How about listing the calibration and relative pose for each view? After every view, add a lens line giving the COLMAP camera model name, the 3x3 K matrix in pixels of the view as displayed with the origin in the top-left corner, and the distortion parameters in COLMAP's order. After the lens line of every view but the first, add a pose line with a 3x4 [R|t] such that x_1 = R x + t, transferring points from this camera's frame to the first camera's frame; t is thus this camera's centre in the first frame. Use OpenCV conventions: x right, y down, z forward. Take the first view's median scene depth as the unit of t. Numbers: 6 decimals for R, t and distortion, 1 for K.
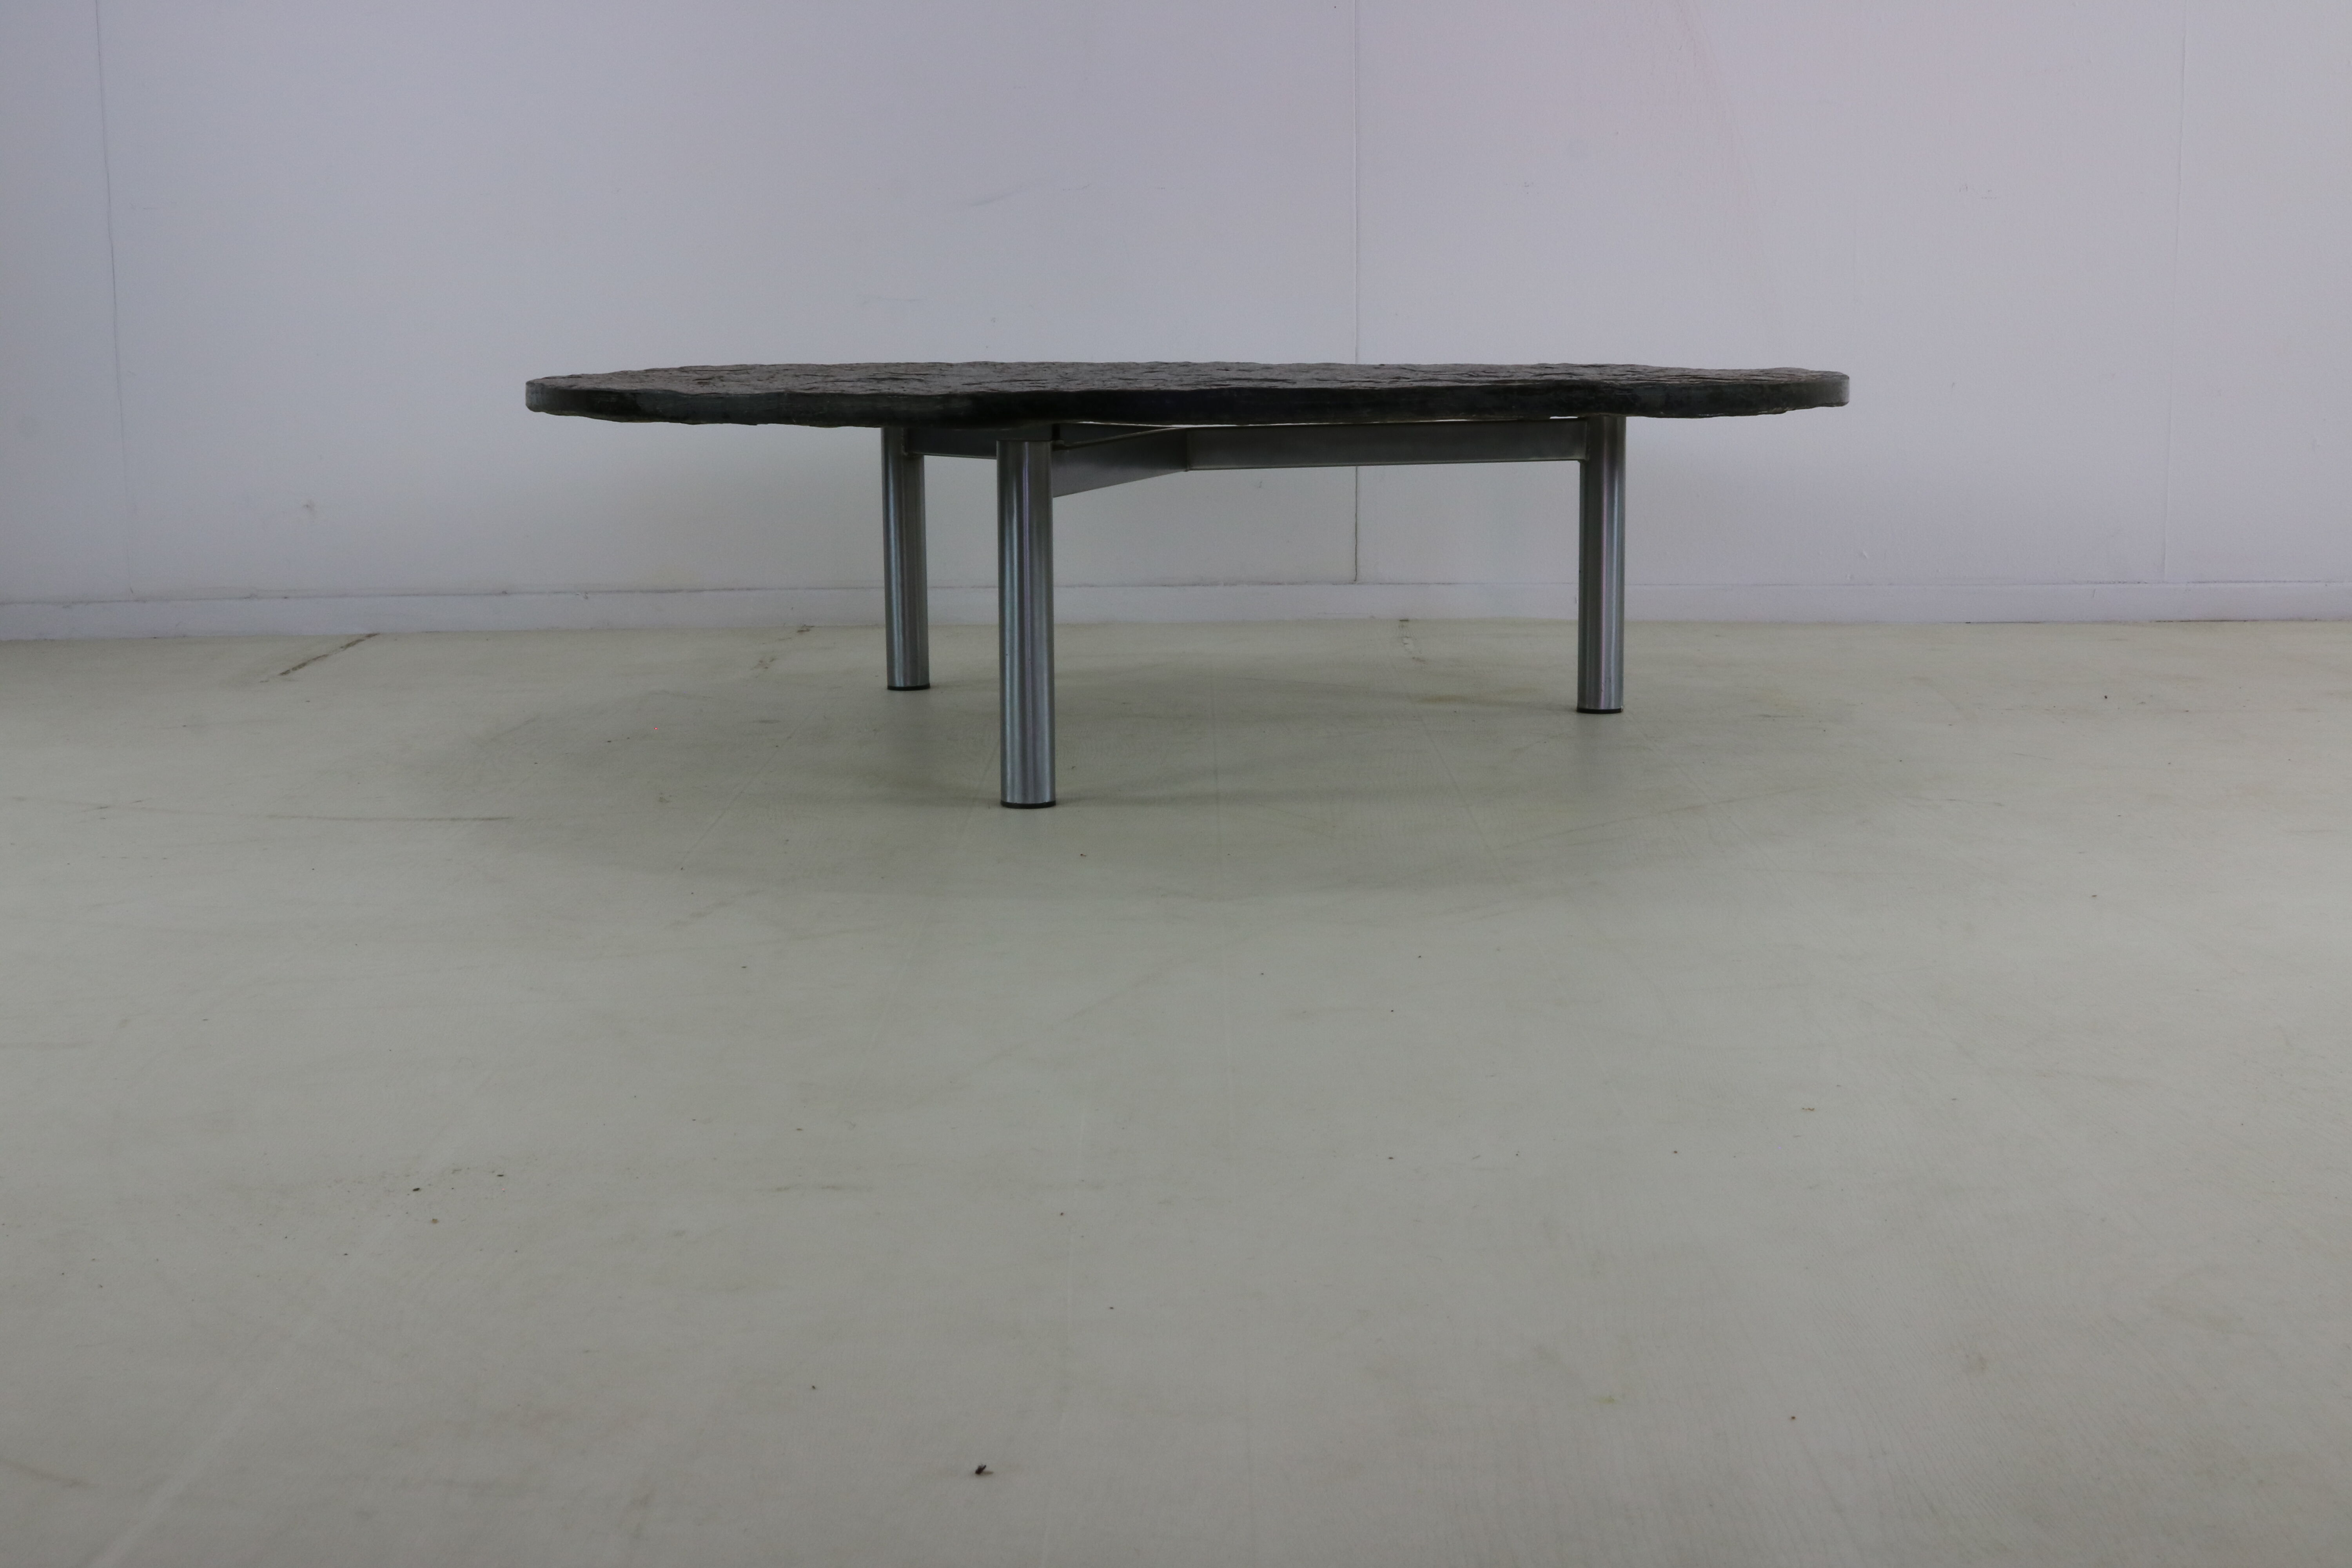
lens RADIAL K [[3595.5, 0, 1212.9], [0, 3595.5, 818.8], [0, 0, 1]] dist [-0.071883, 0.000000]
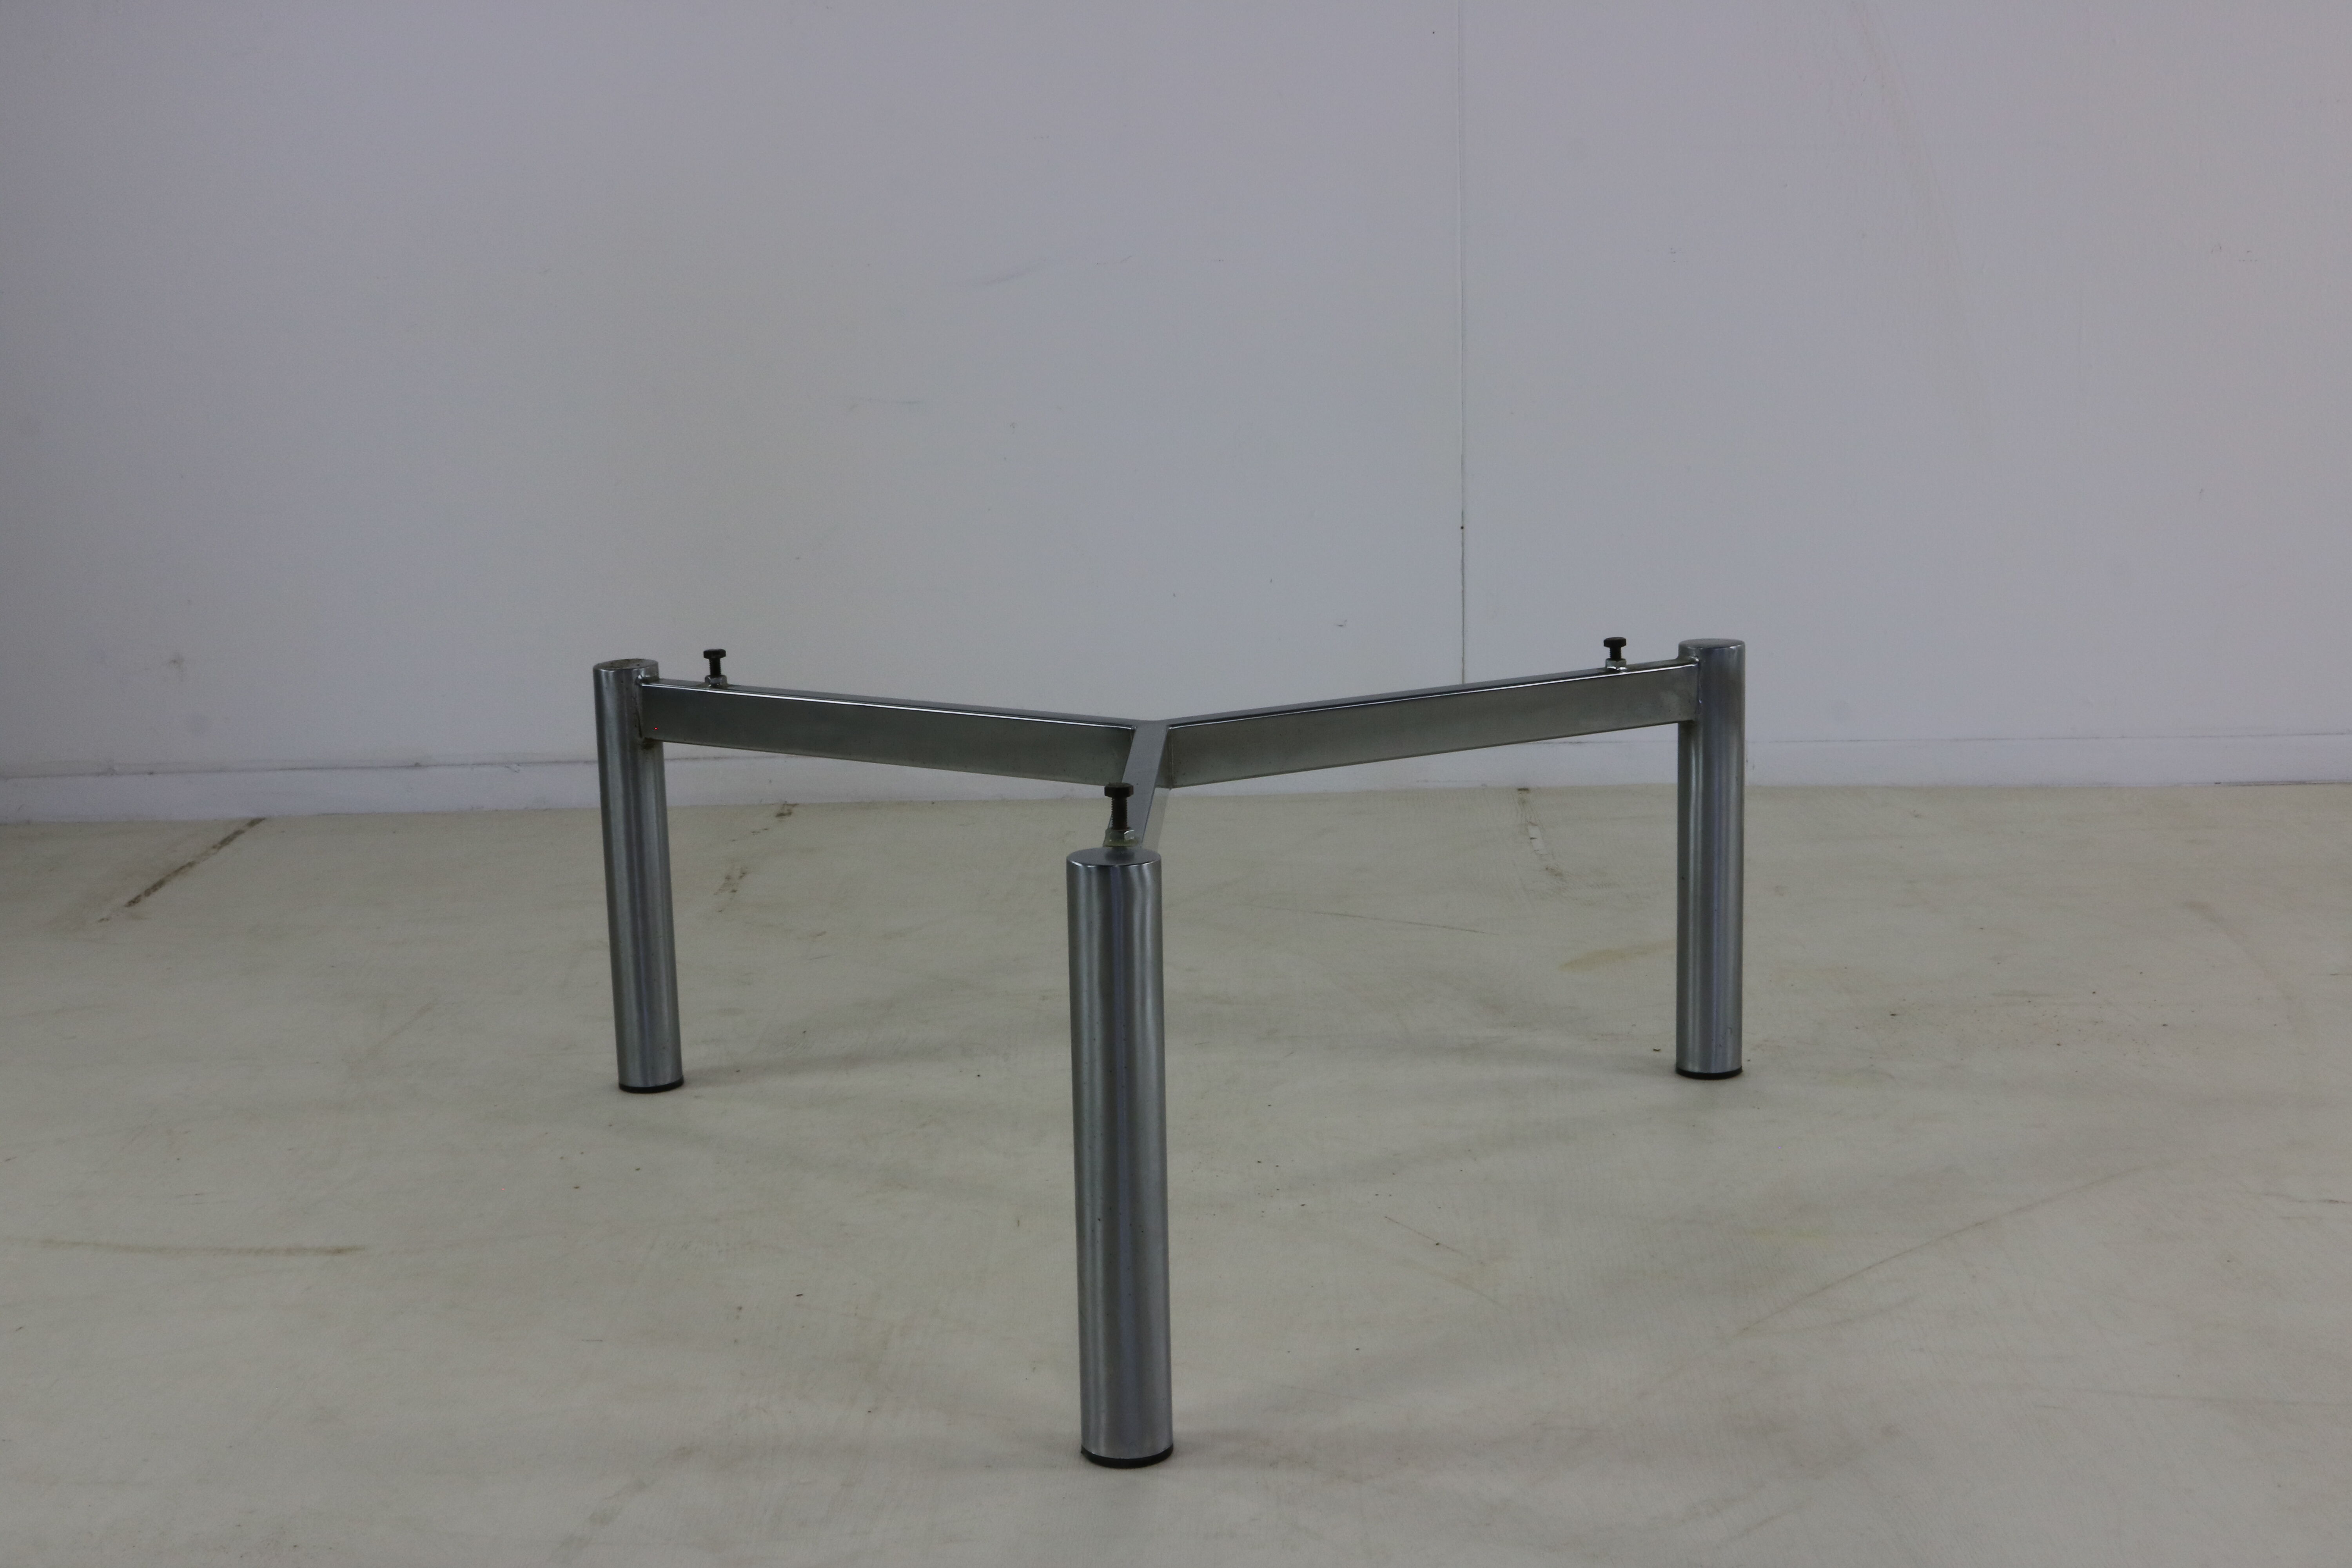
lens RADIAL K [[3595.5, 0, 1191.4], [0, 3595.5, 848.8], [0, 0, 1]] dist [-0.071883, 0.000000]
pose [[0.999866, -0.010587, -0.012501, -0.015143], [0.011100, 0.999067, 0.041739, -0.098566], [0.012048, -0.041872, 0.999050, 0.242731]]
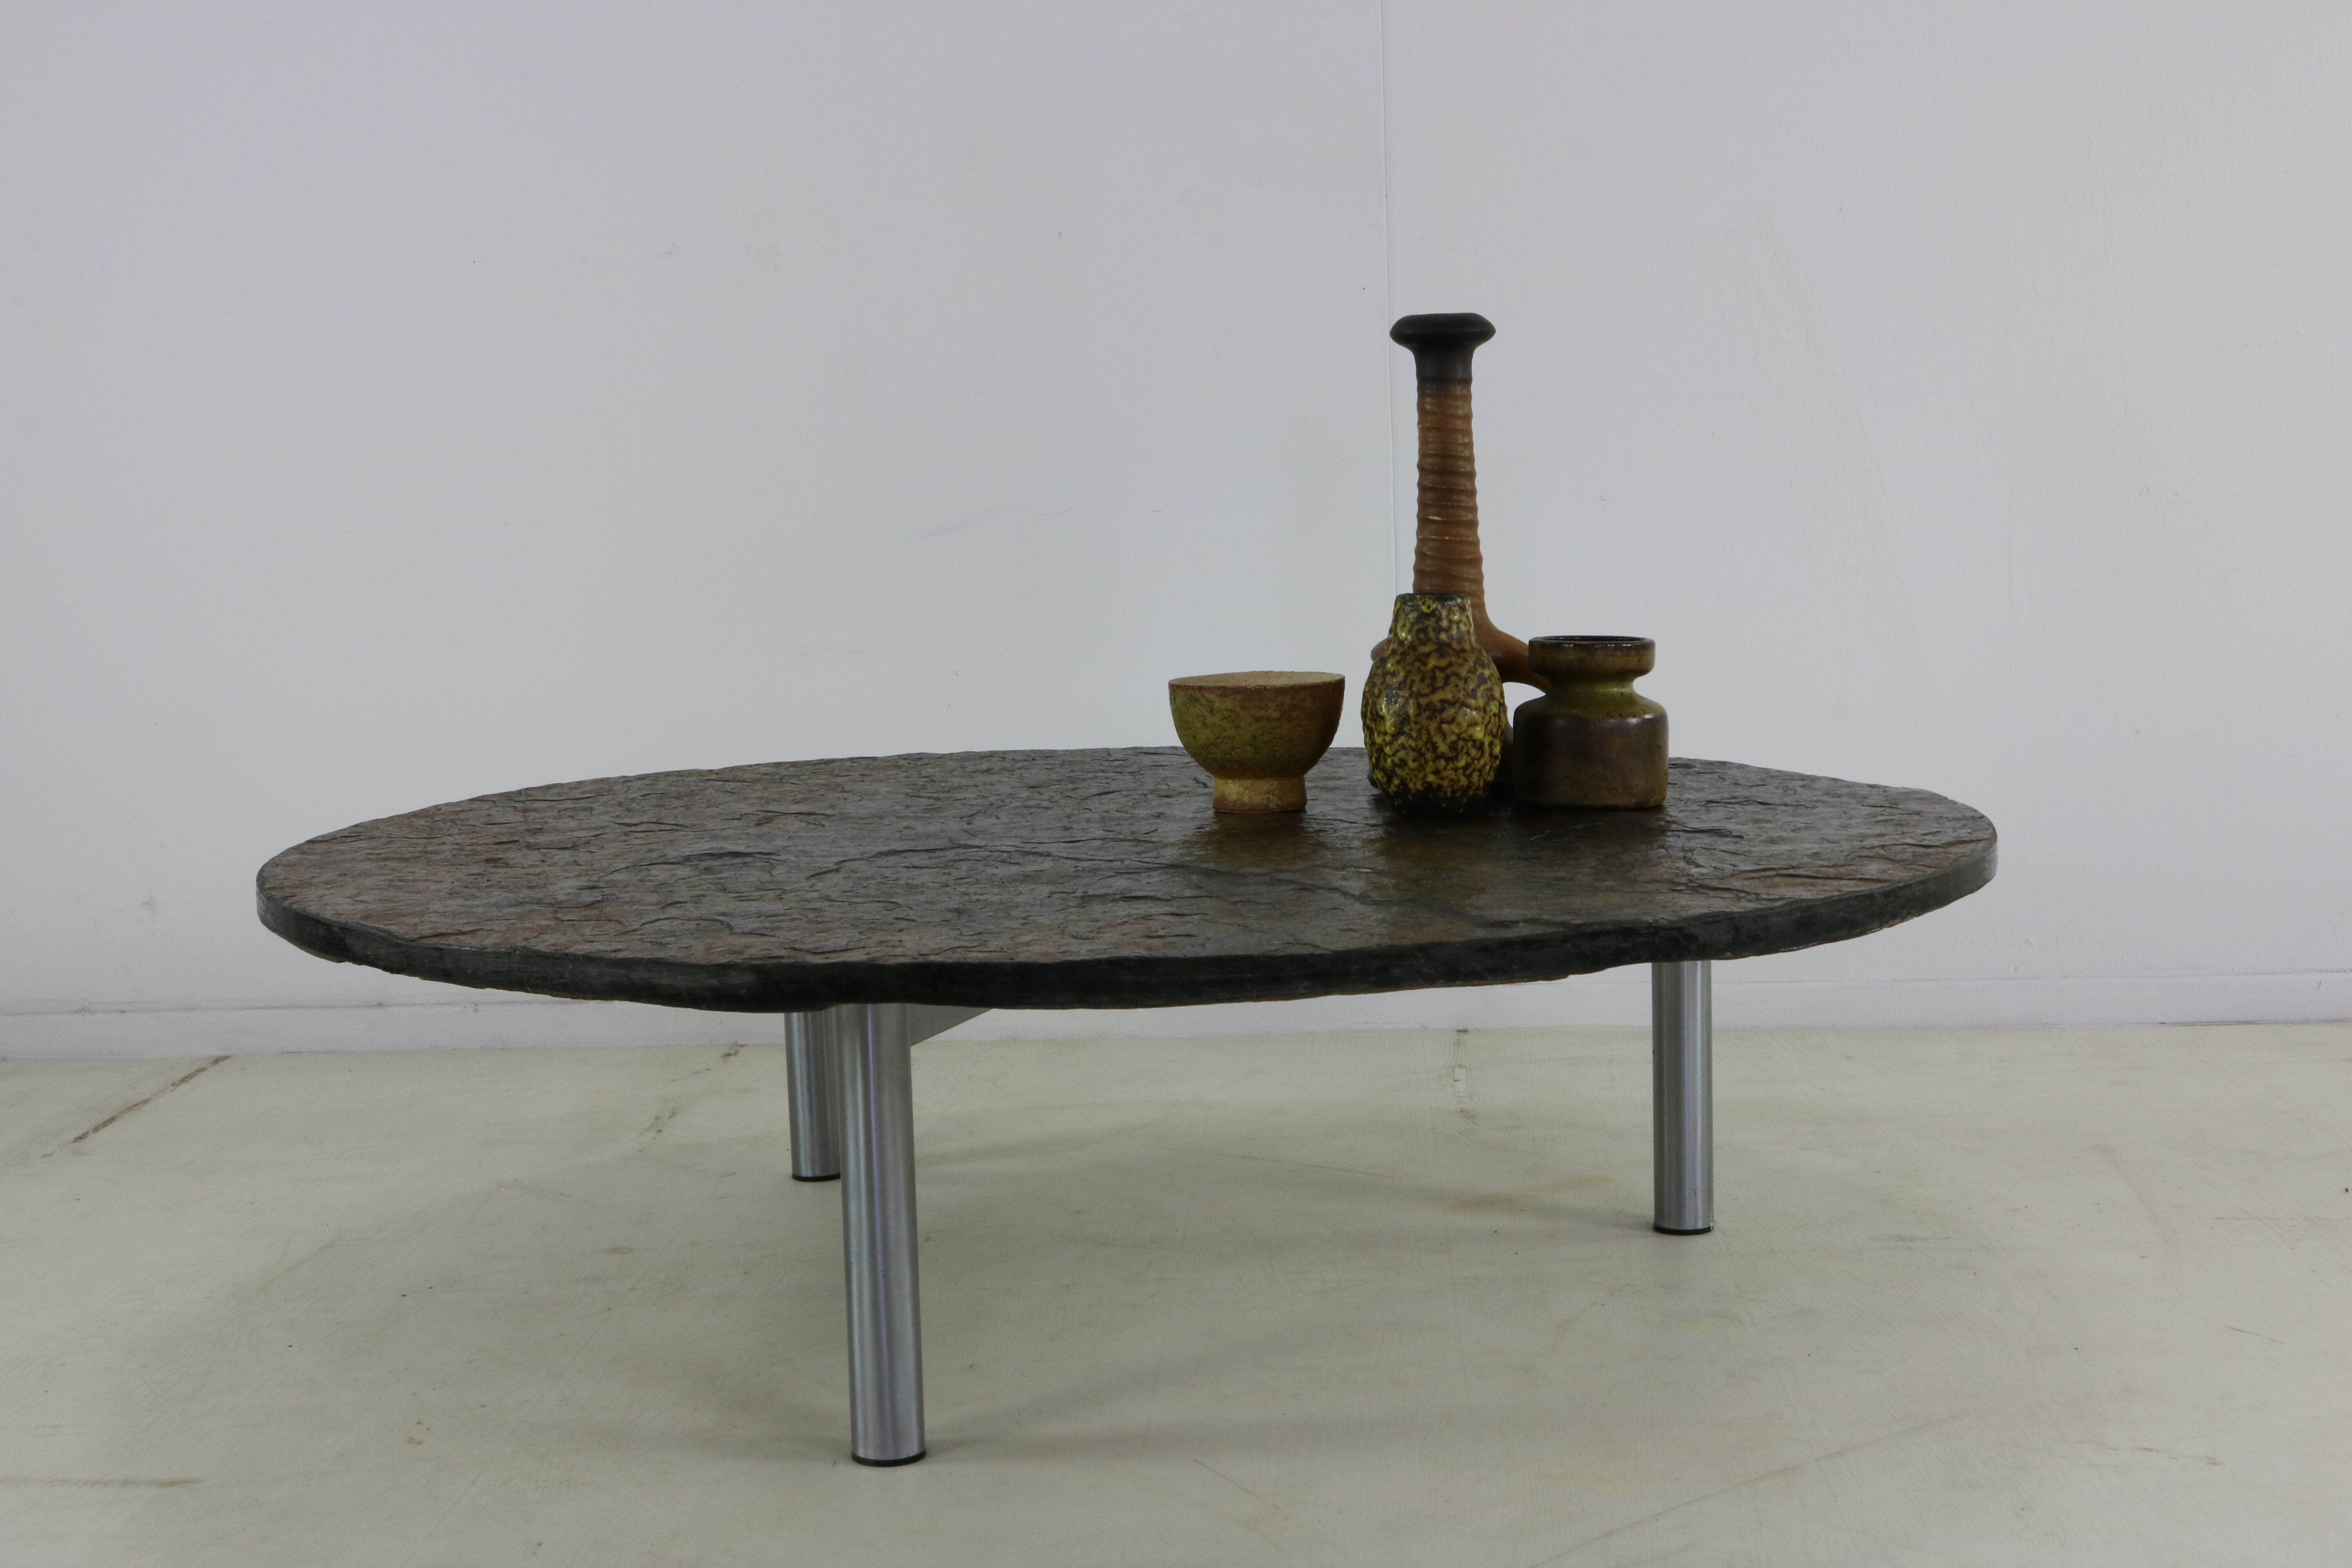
lens RADIAL K [[3595.5, 0, 1170.6], [0, 3595.5, 767.2], [0, 0, 1]] dist [-0.071883, 0.000000]
pose [[0.997983, -0.014266, -0.061851, 0.049395], [0.011388, 0.998847, -0.046639, -0.100111], [0.062445, 0.045841, 0.996995, 0.231931]]
